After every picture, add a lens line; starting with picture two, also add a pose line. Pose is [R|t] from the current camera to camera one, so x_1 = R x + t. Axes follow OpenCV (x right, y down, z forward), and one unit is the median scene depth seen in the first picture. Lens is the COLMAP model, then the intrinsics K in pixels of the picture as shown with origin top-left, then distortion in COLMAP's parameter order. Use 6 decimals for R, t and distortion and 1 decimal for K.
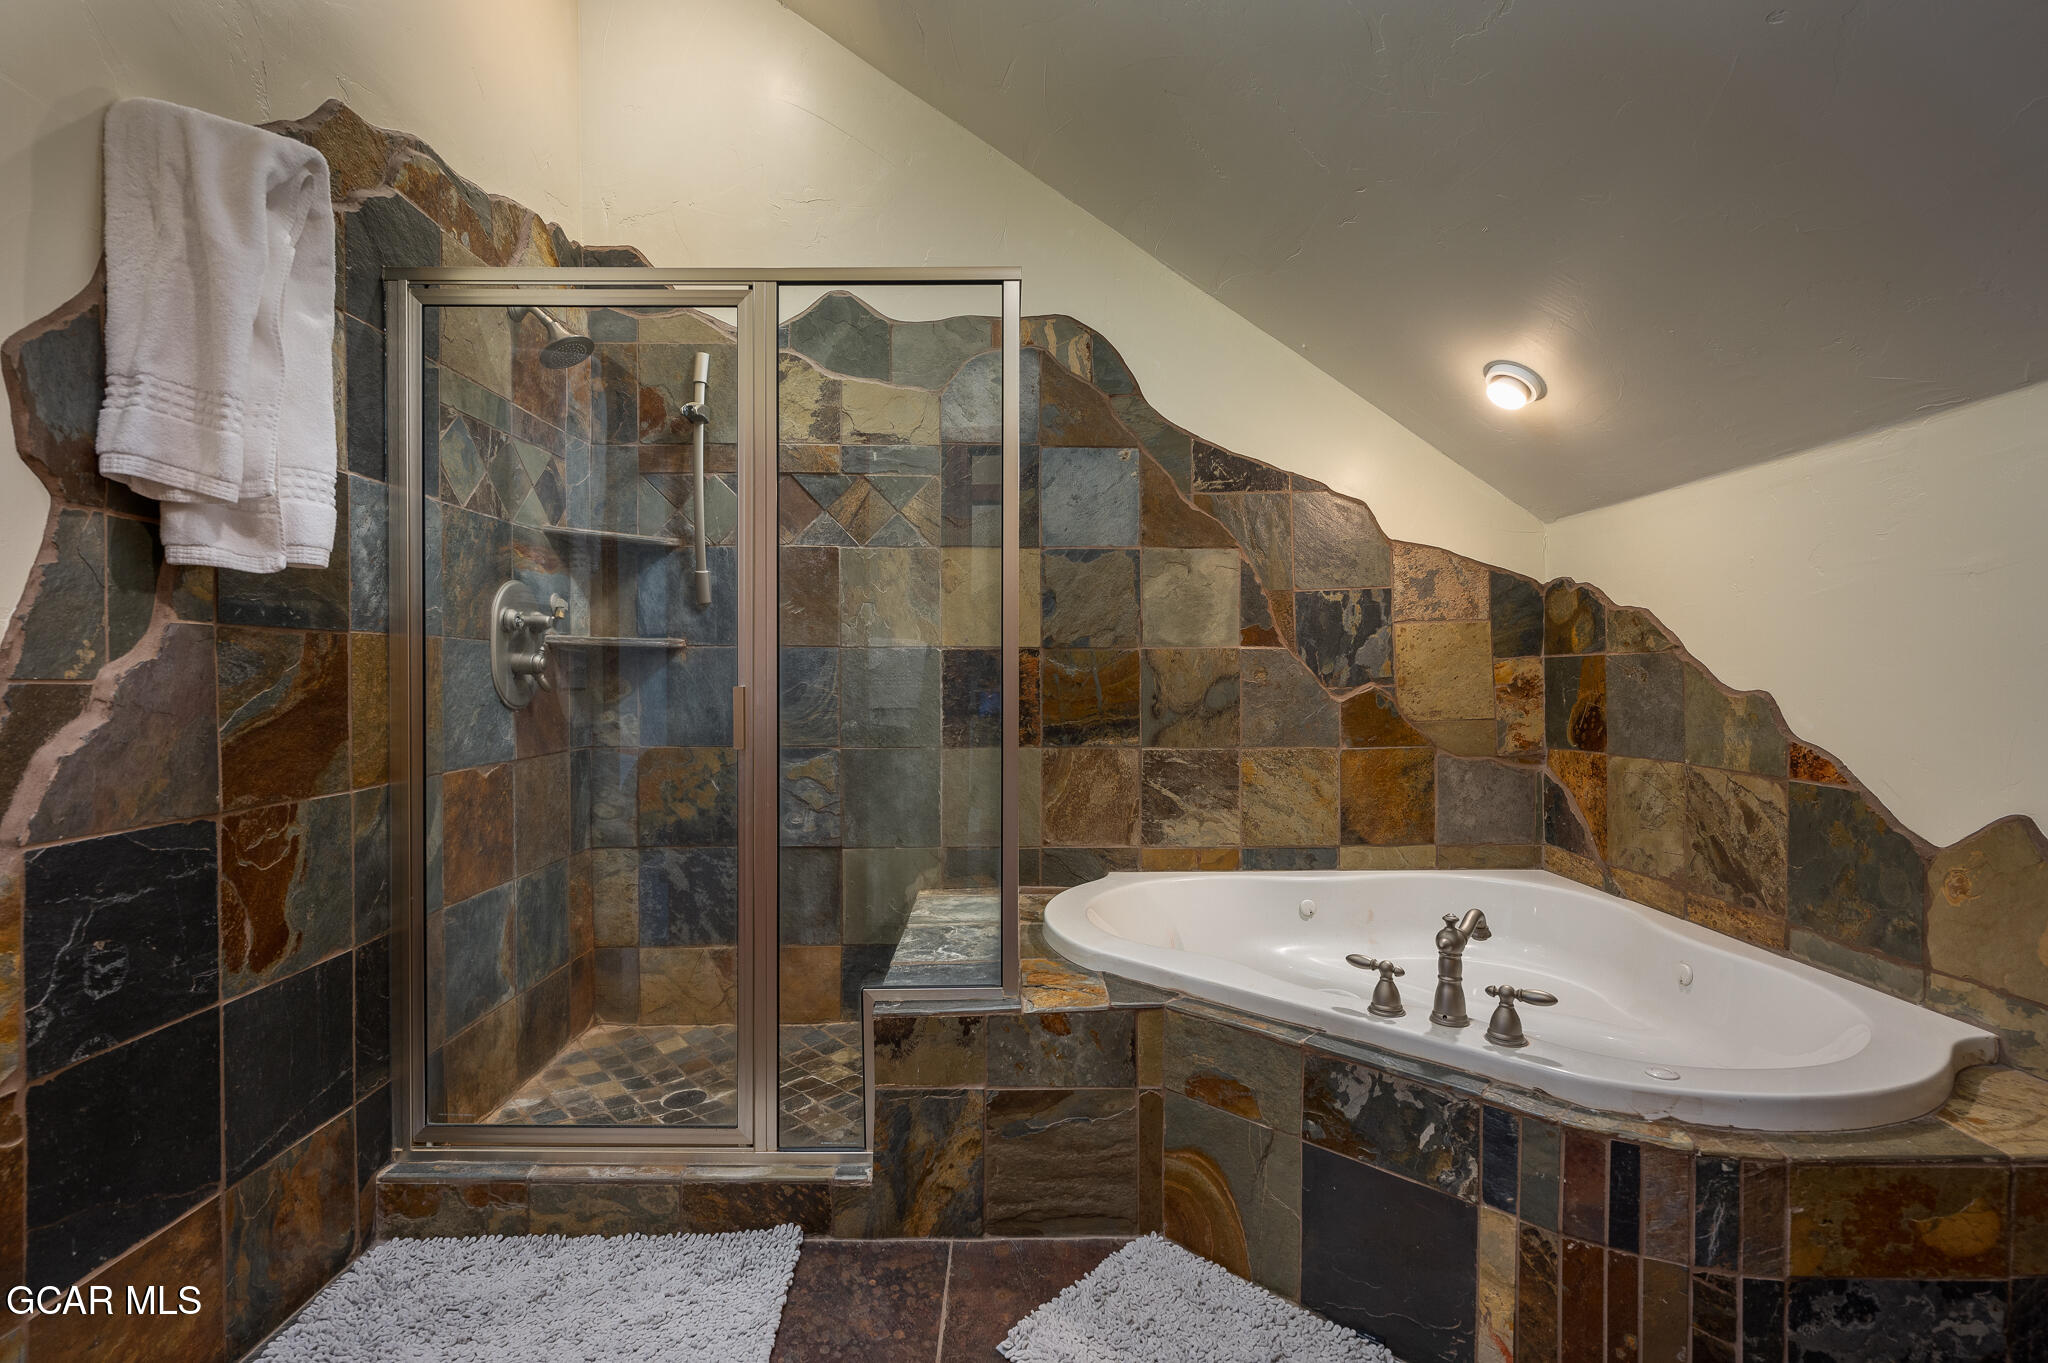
lens RADIAL K [[914.6, 0, 1024.0], [0, 914.6, 681.5], [0, 0, 1]] dist [-0.001051, -0.000161]
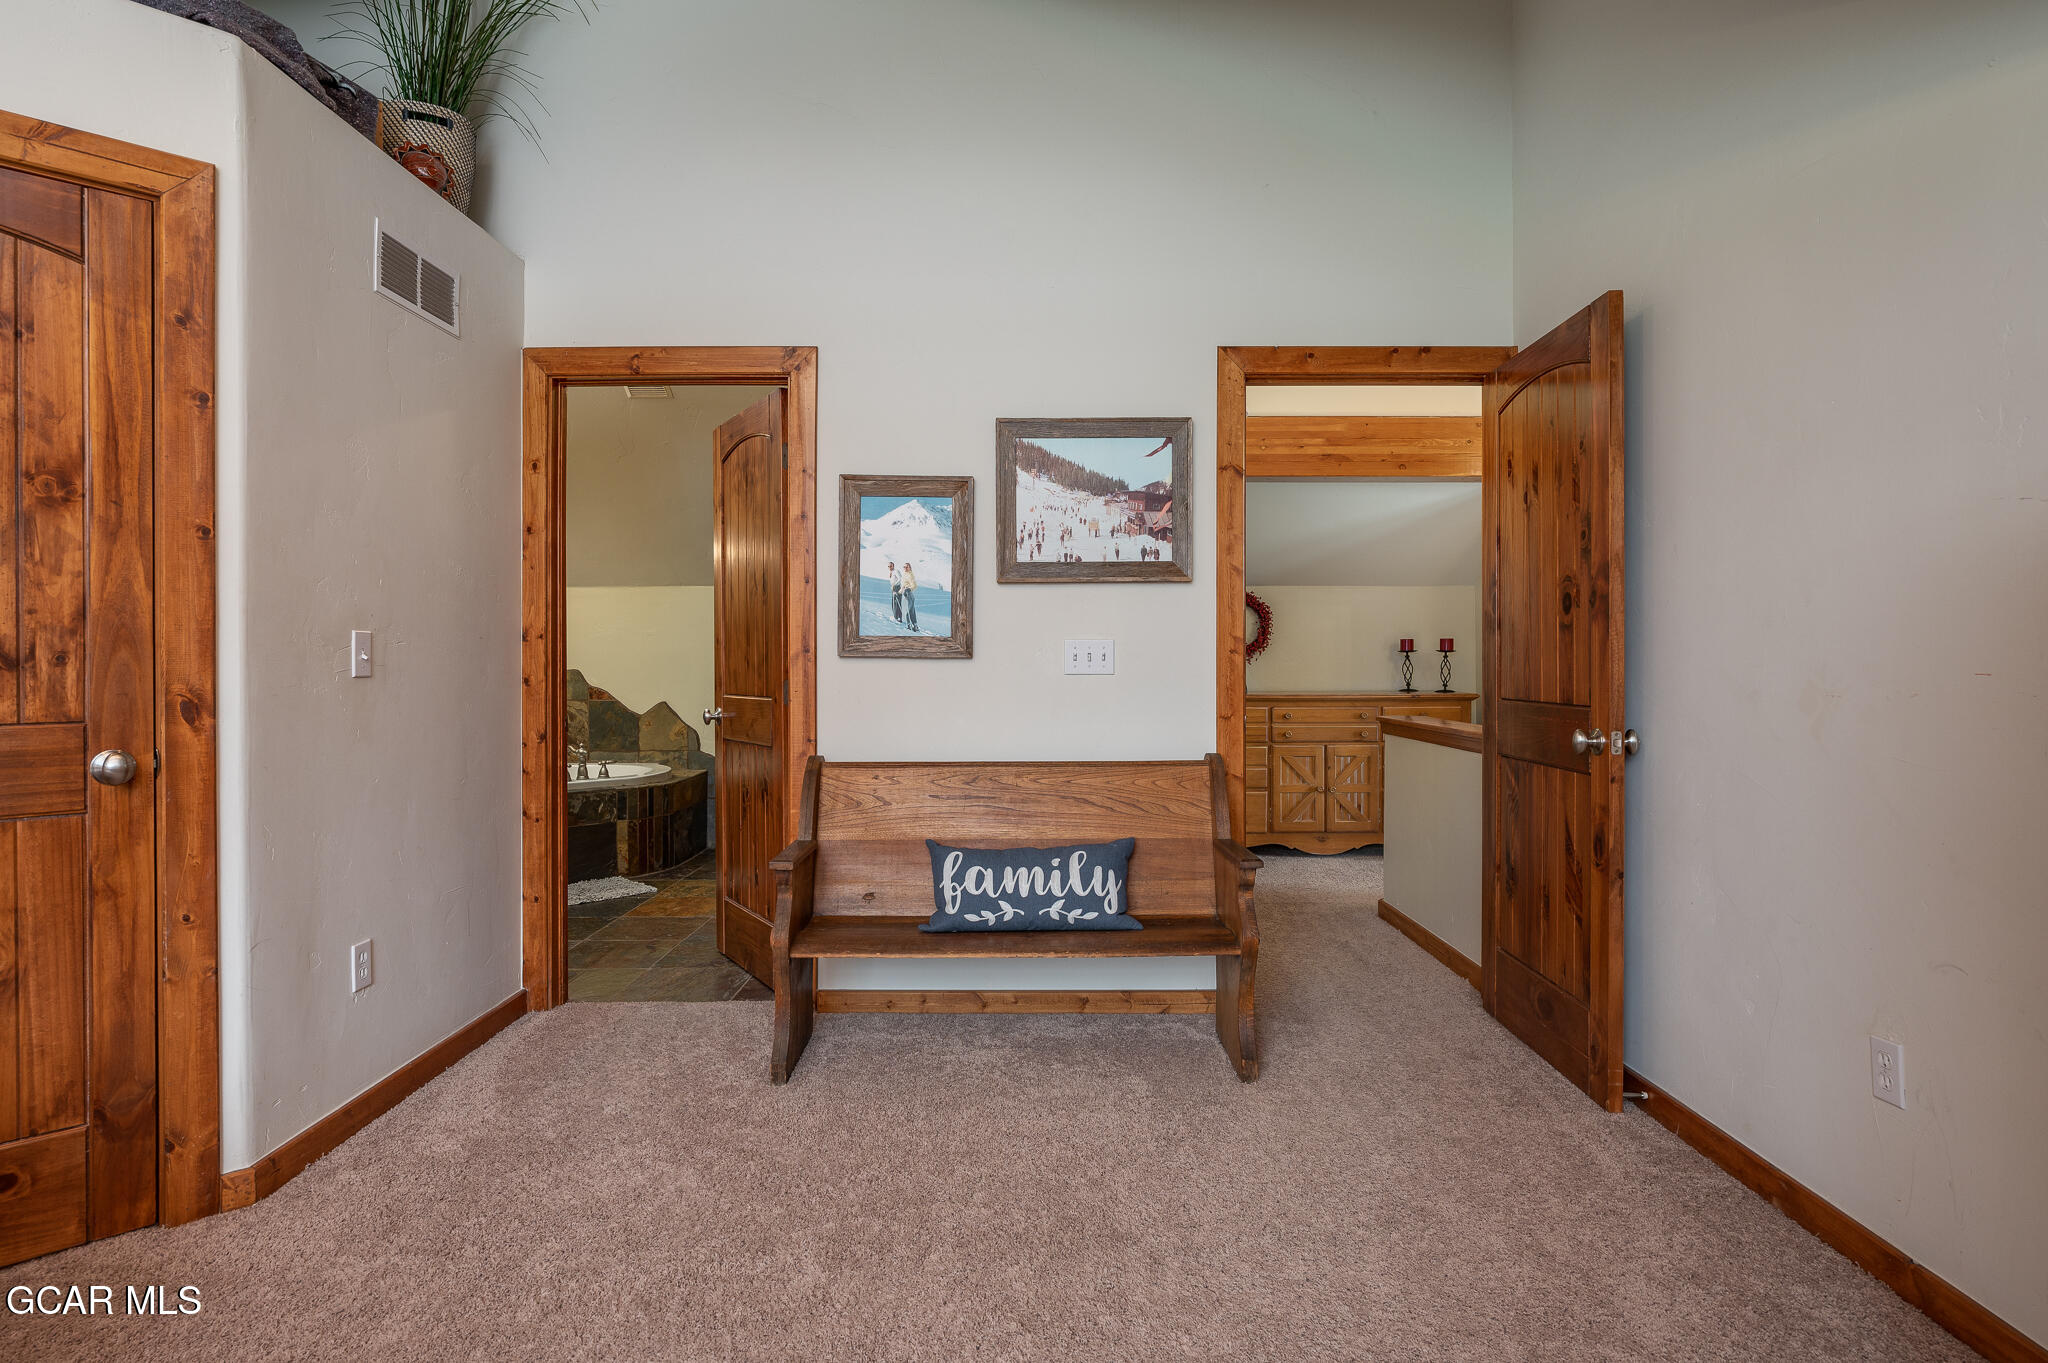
lens RADIAL K [[1075.7, 0, 1026.2], [0, 1075.7, 663.5], [0, 0, 1]] dist [-0.000737, -0.000334]
pose [[0.022971, 0.000406, 0.999736, -3.172289], [0.009120, 0.999958, -0.000616, 0.010017], [-0.999695, 0.009131, 0.022966, -0.554049]]
